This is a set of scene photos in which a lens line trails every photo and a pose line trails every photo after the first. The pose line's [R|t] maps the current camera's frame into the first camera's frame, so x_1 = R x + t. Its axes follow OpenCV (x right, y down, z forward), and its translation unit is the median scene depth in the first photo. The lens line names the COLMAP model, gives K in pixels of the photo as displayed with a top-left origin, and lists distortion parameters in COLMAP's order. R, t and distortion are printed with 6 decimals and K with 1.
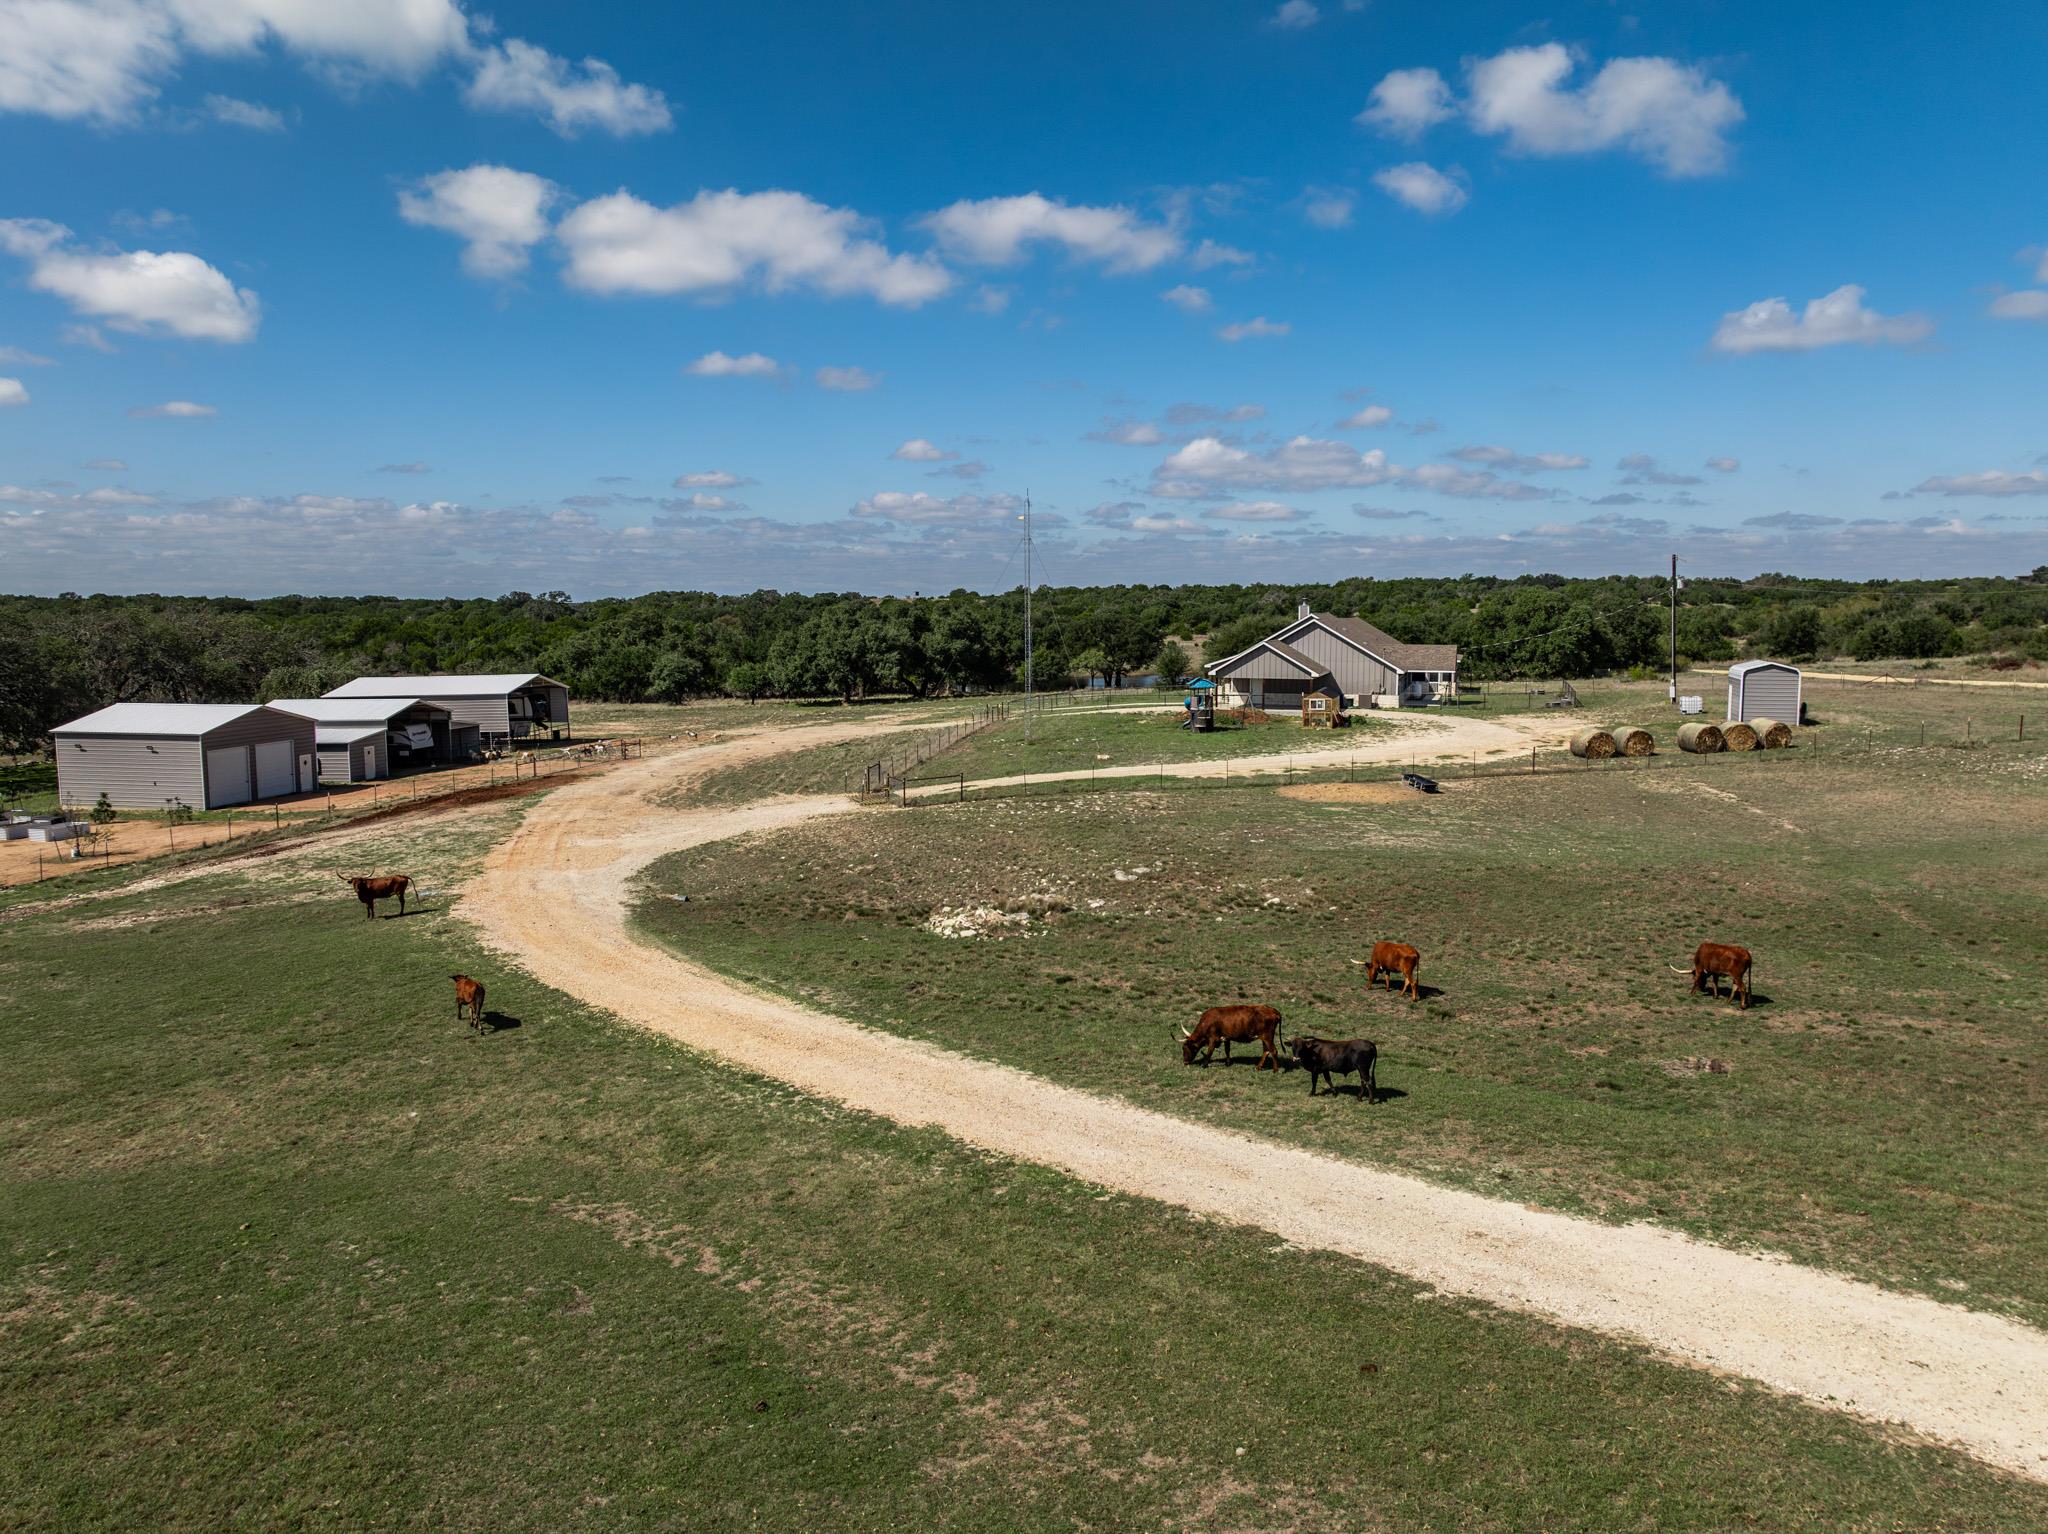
lens RADIAL K [[1434.2, 0, 1025.3], [0, 1434.2, 765.5], [0, 0, 1]] dist [-0.002089, -0.000839]
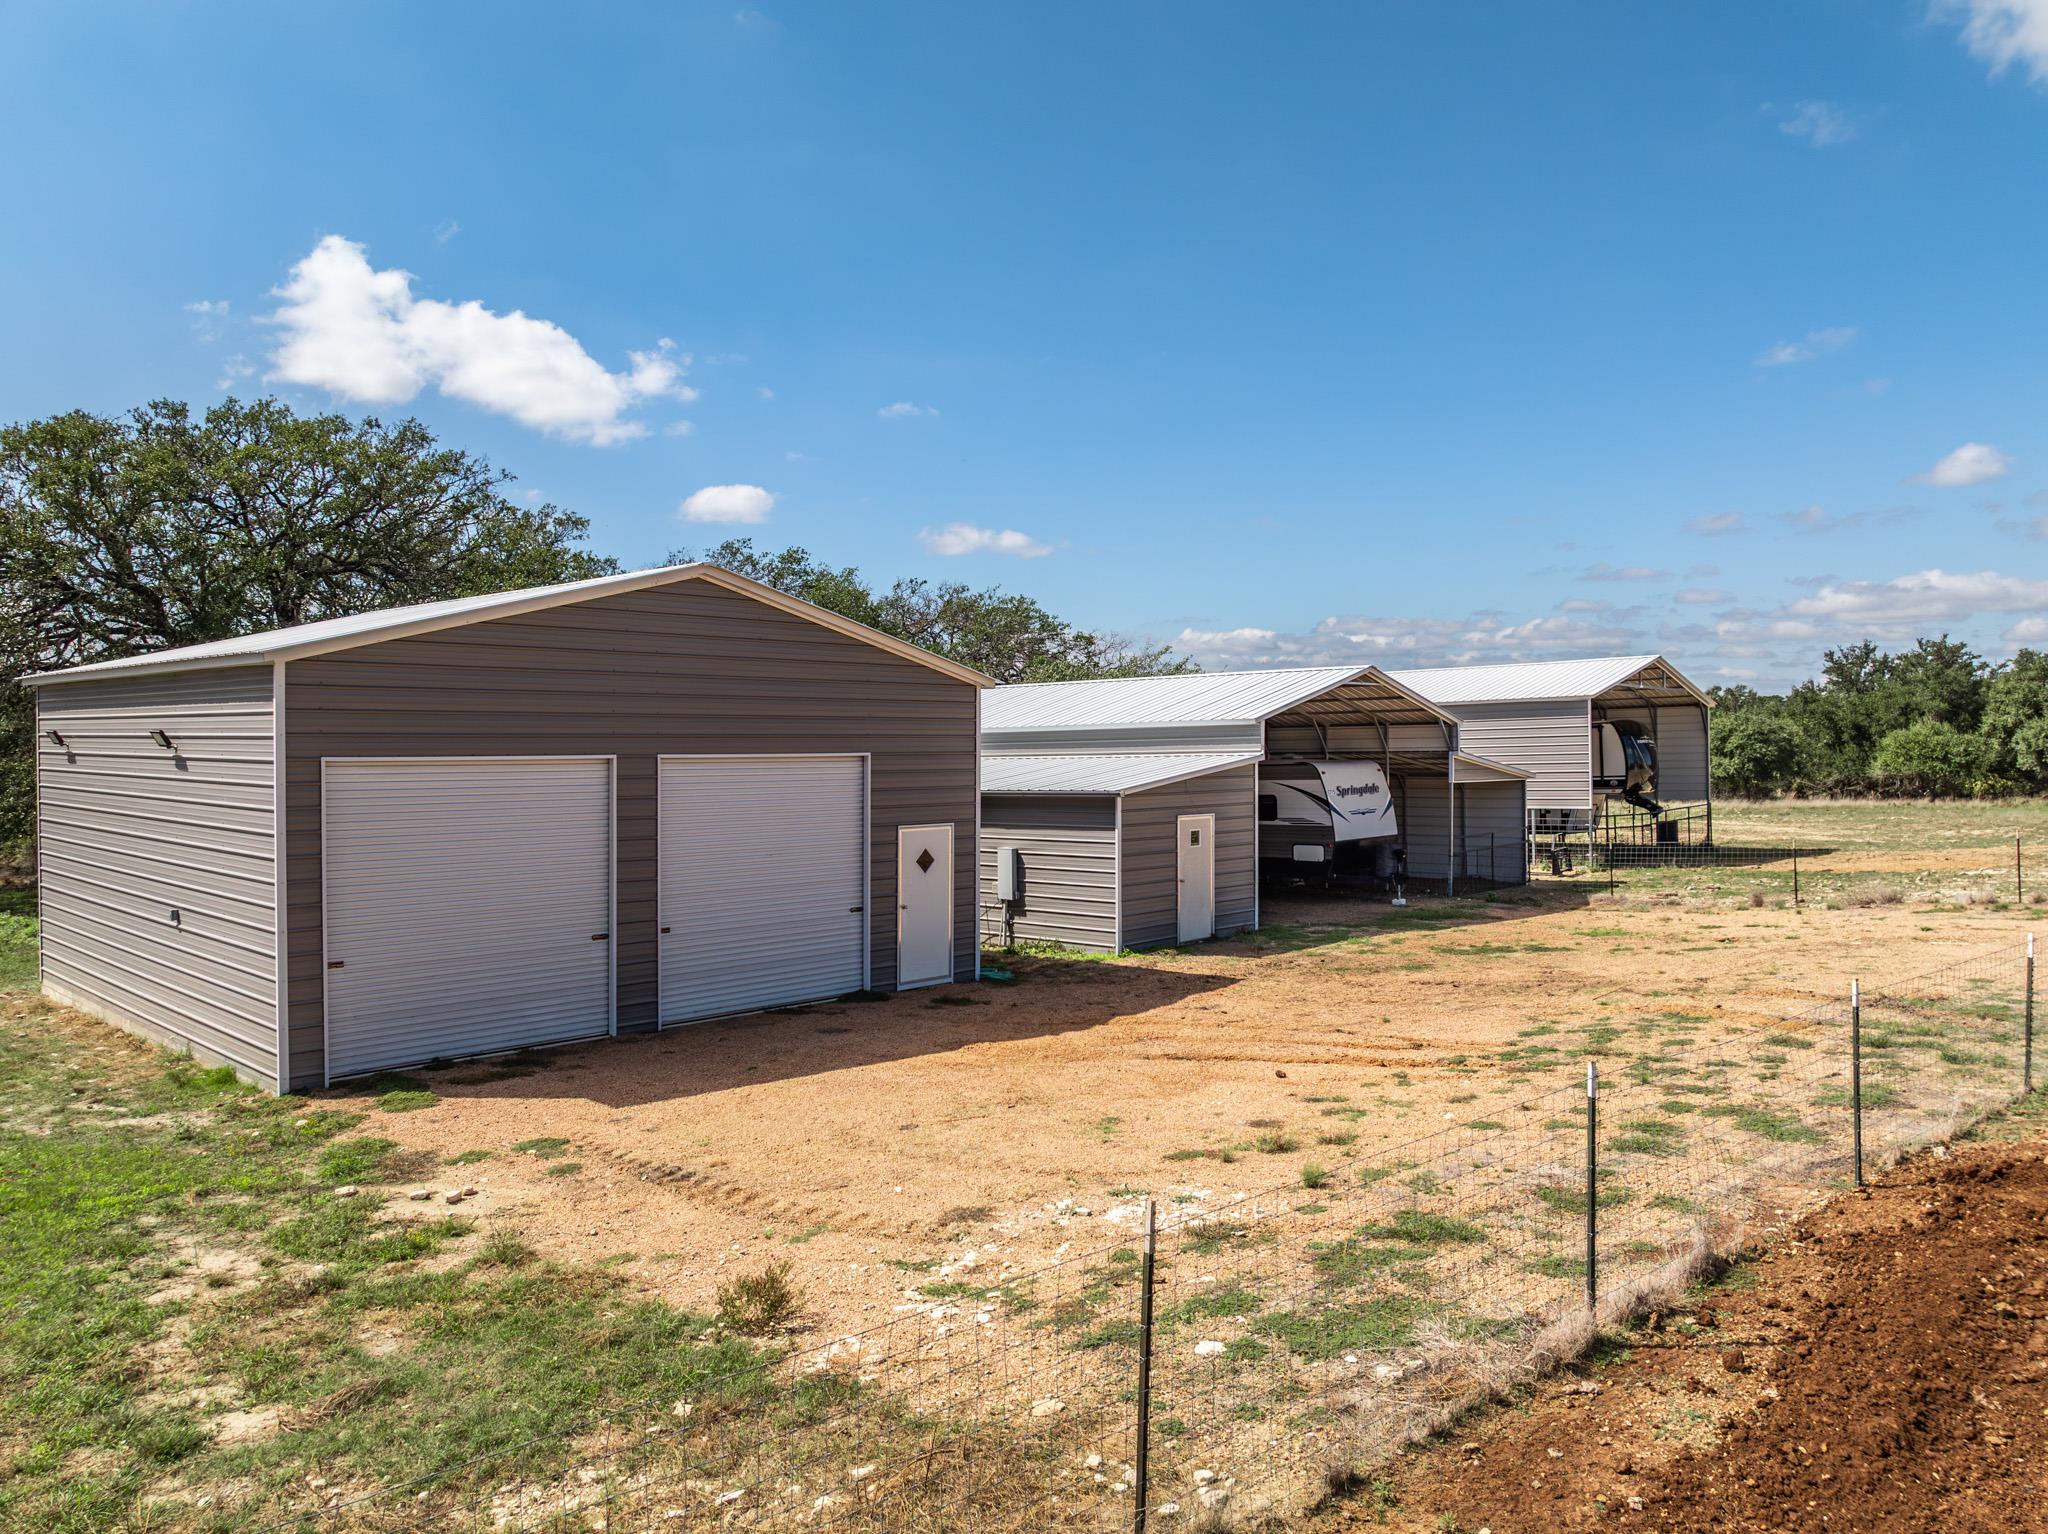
lens RADIAL K [[1434.2, 0, 1024.1], [0, 1434.2, 760.7], [0, 0, 1]] dist [-0.002089, -0.000839]
pose [[0.835983, 0.026022, -0.548137, -0.322439], [-0.074132, 0.995074, -0.065821, -0.003675], [0.543724, 0.095660, 0.833794, 0.724005]]
